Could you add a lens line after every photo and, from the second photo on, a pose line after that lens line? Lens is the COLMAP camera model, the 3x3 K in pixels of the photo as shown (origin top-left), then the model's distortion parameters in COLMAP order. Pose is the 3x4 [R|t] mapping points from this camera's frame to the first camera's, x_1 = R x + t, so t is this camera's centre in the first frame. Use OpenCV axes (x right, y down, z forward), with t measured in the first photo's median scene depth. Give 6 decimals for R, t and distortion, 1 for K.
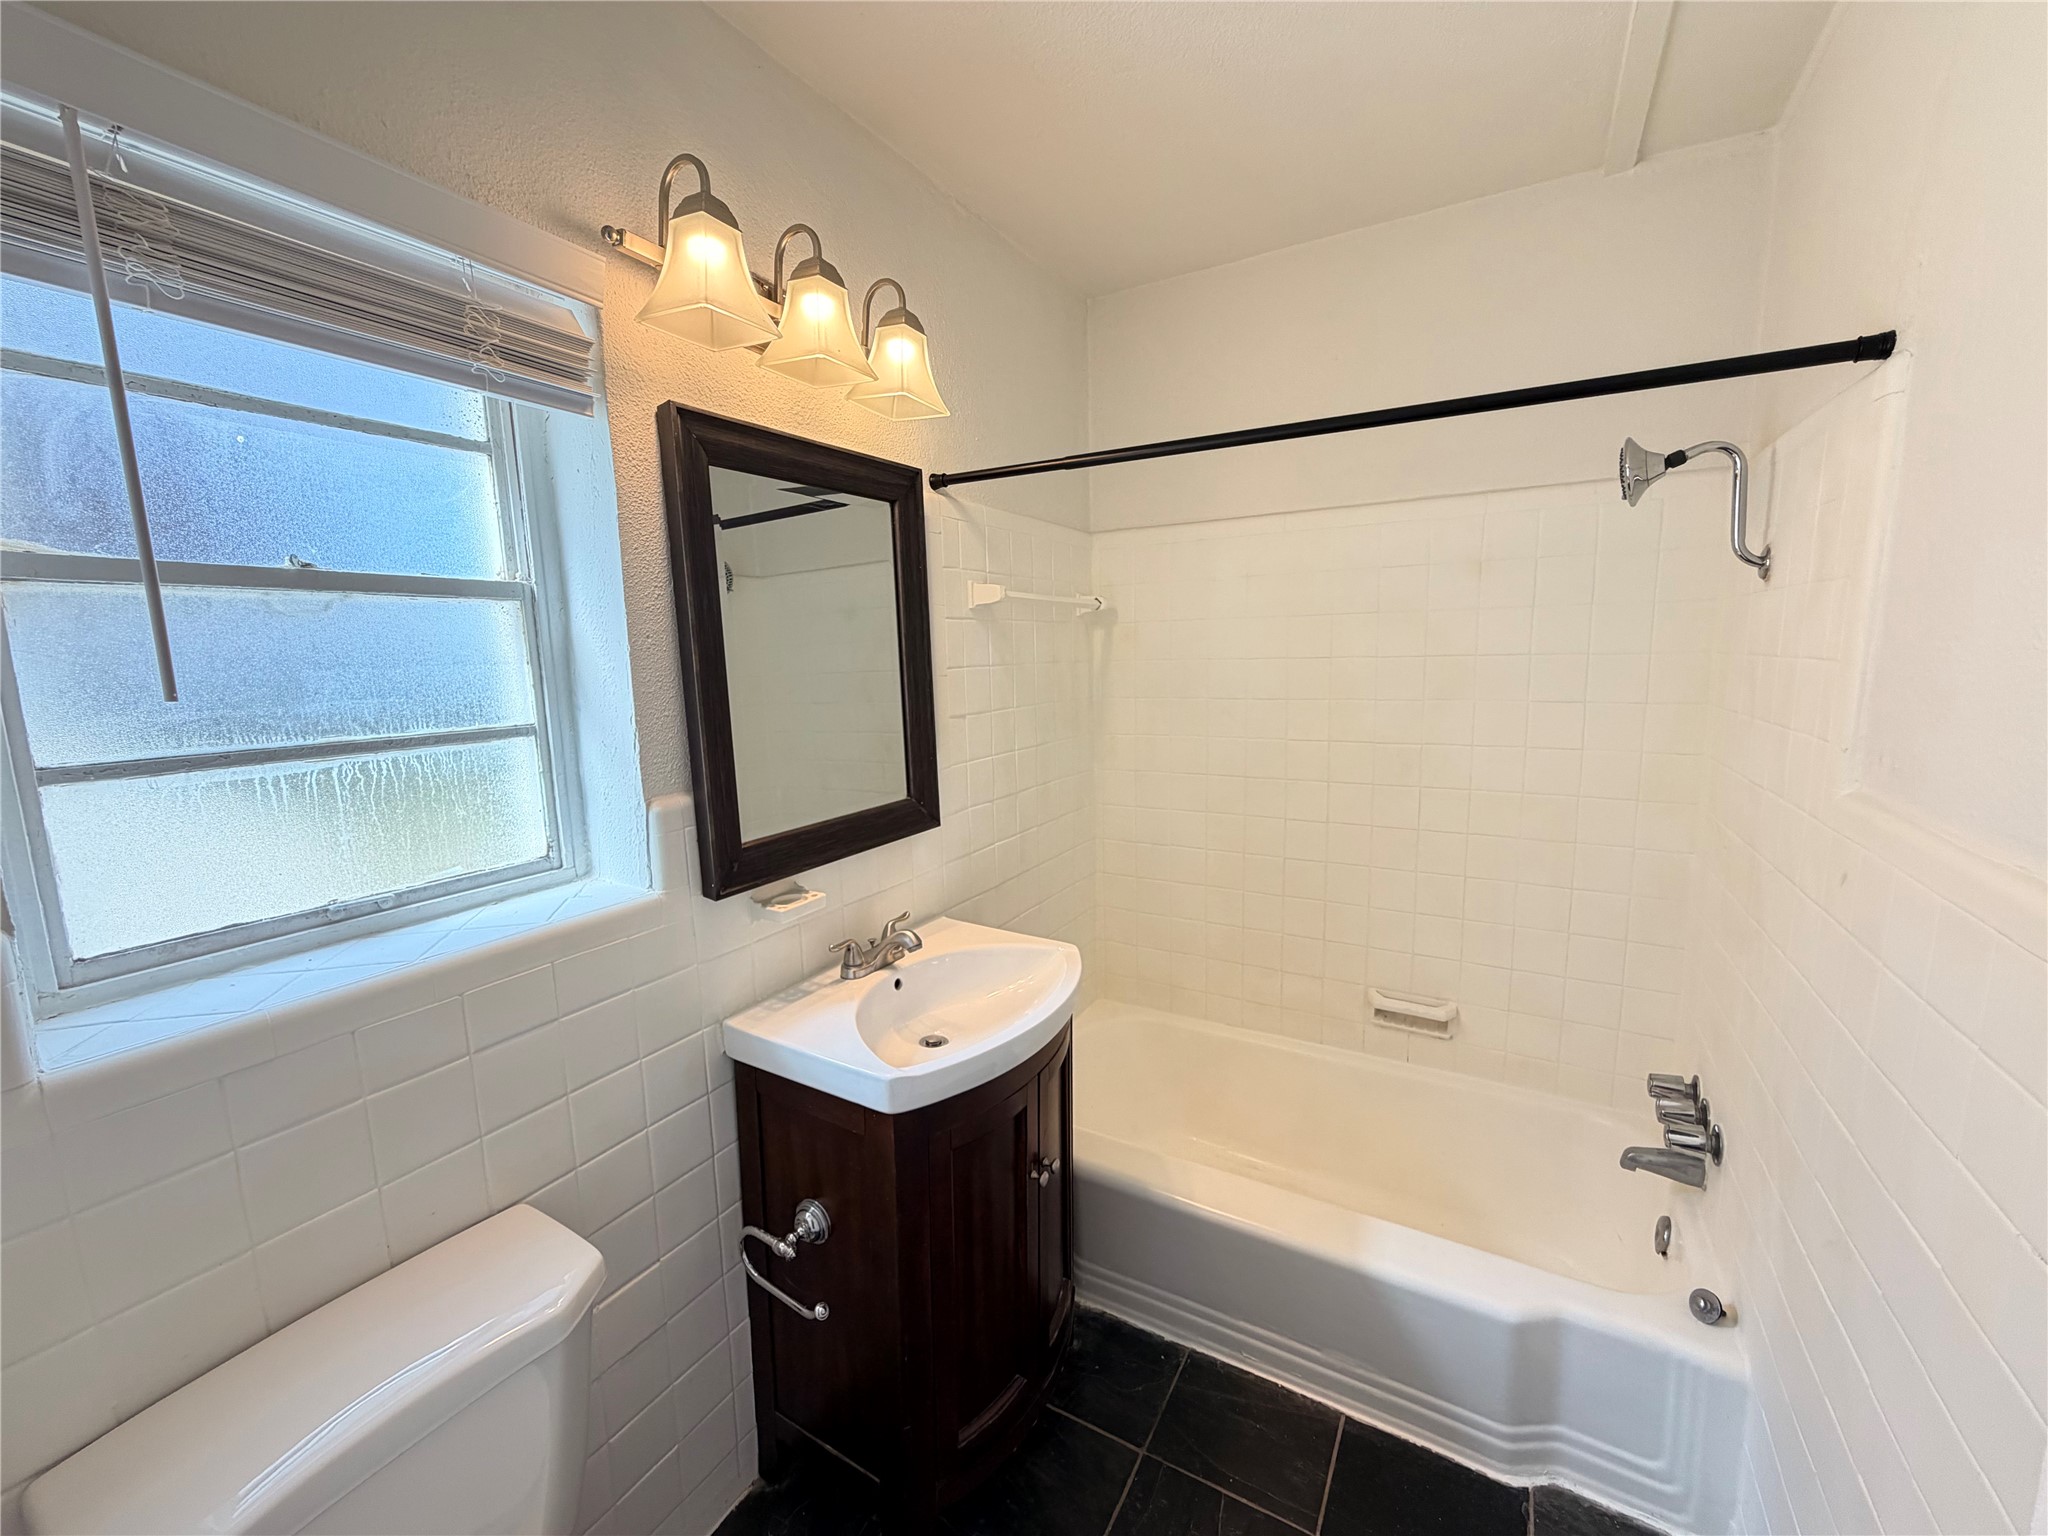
lens RADIAL K [[823.1, 0, 1037.2], [0, 823.1, 769.0], [0, 0, 1]] dist [-0.000236, 0.000232]
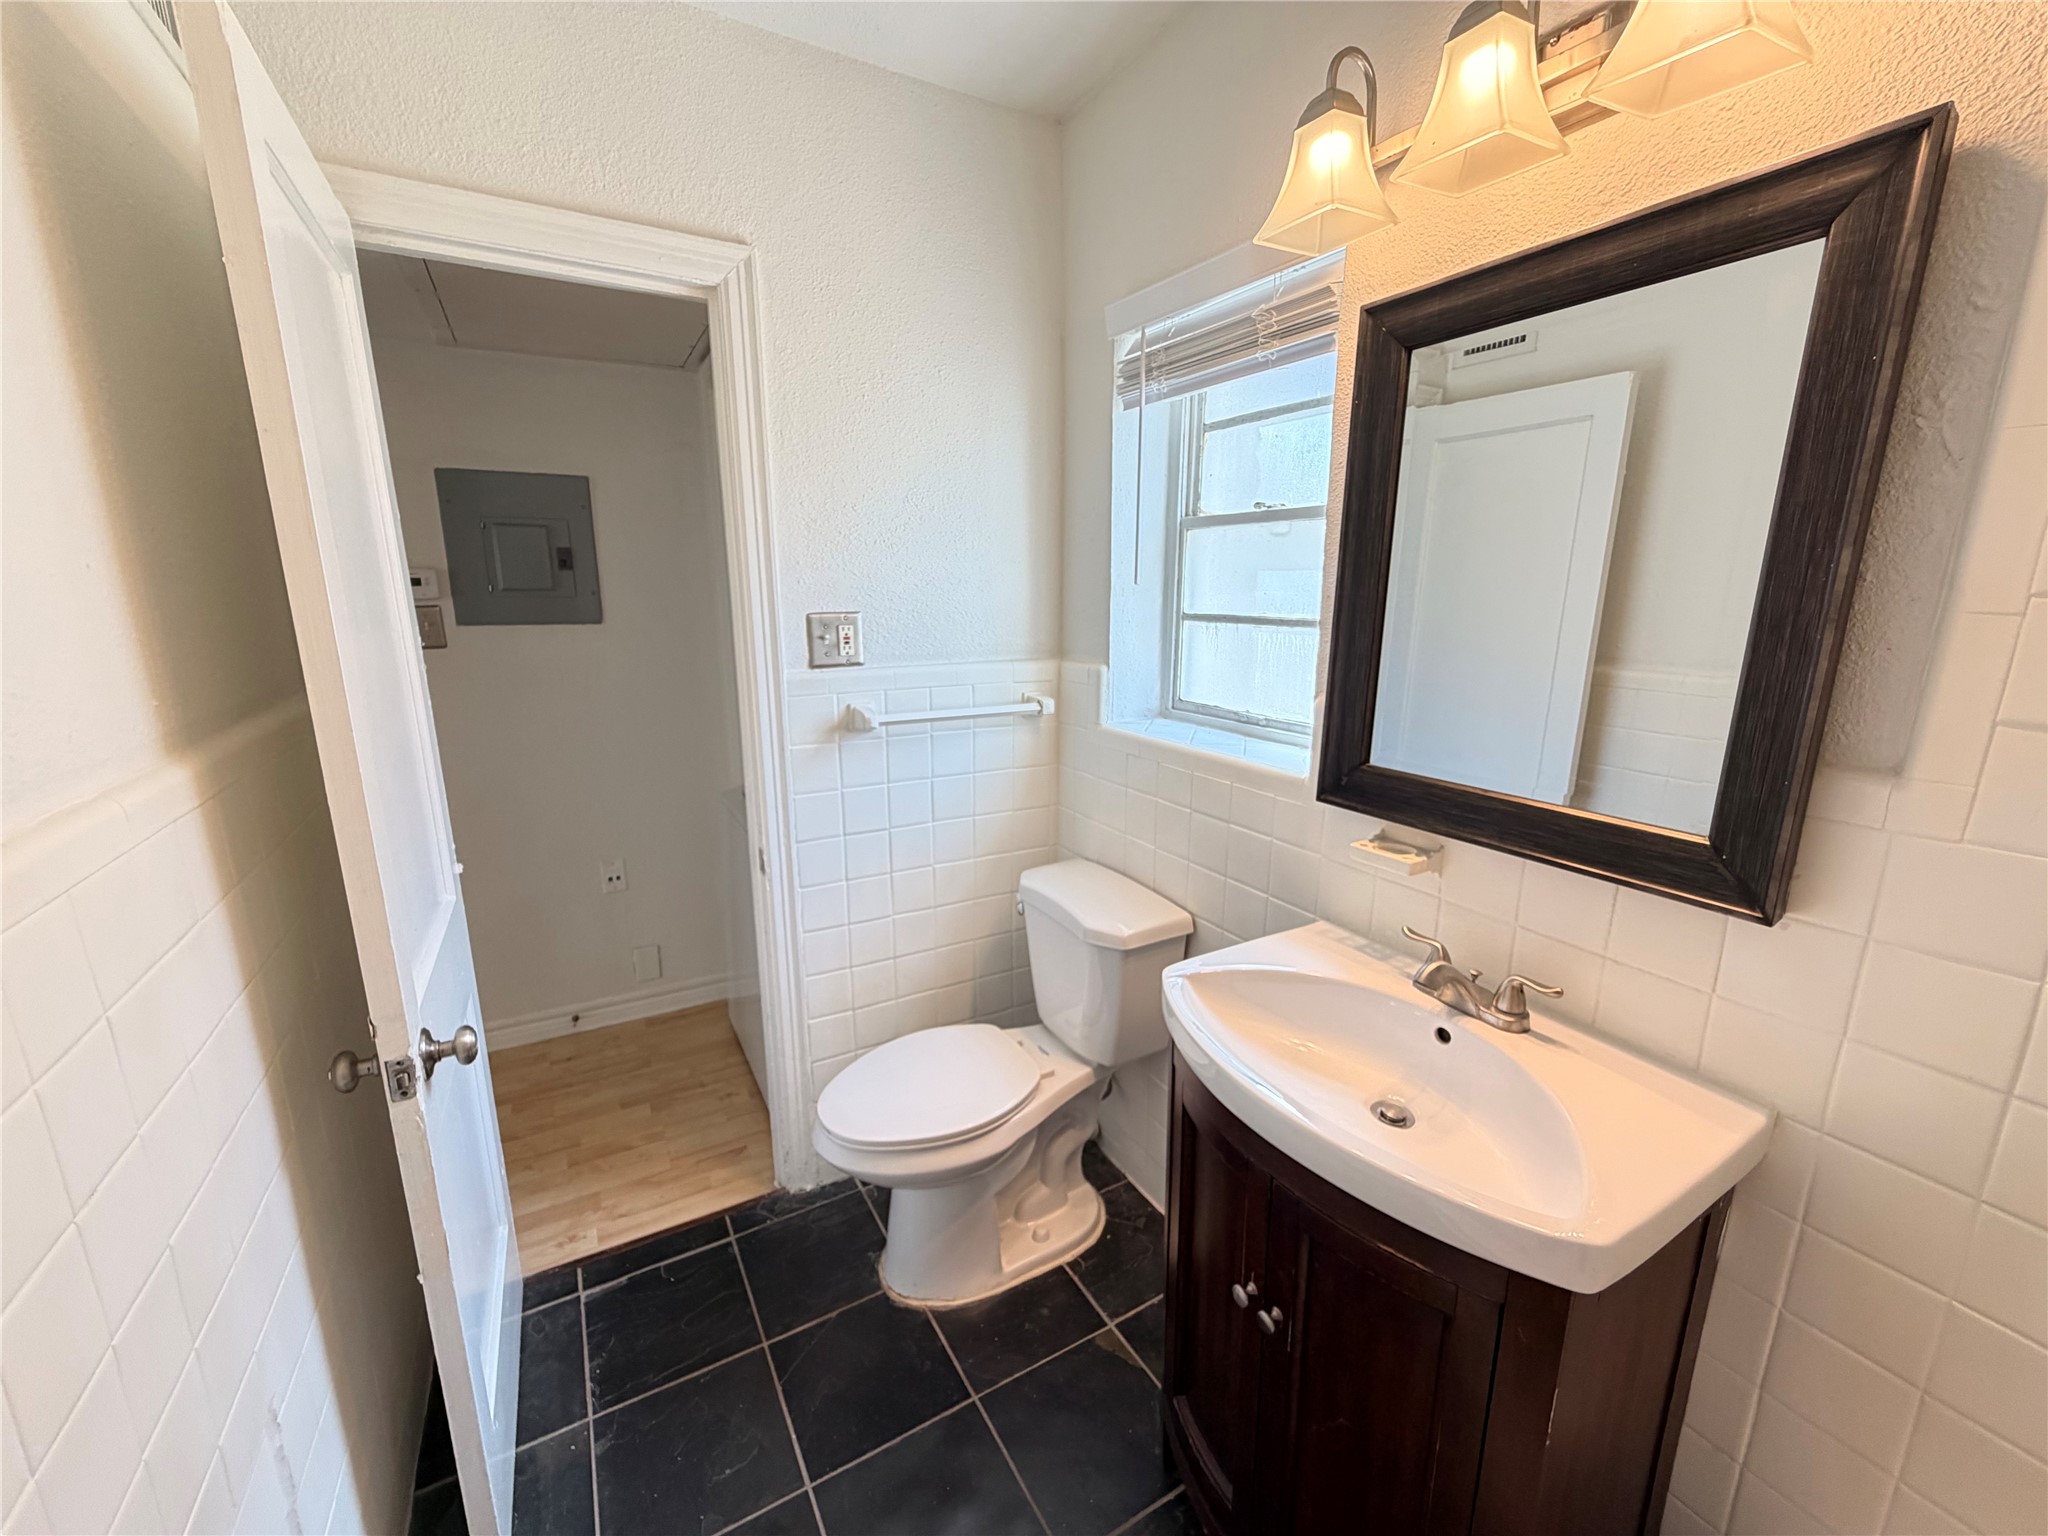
lens RADIAL K [[823.1, 0, 1018.8], [0, 823.1, 765.6], [0, 0, 1]] dist [-0.000236, 0.000232]
pose [[-0.513126, 0.208246, -0.832668, 0.653743], [-0.110867, 0.945913, 0.304889, -0.156632], [0.851123, 0.248762, -0.462285, 1.117414]]
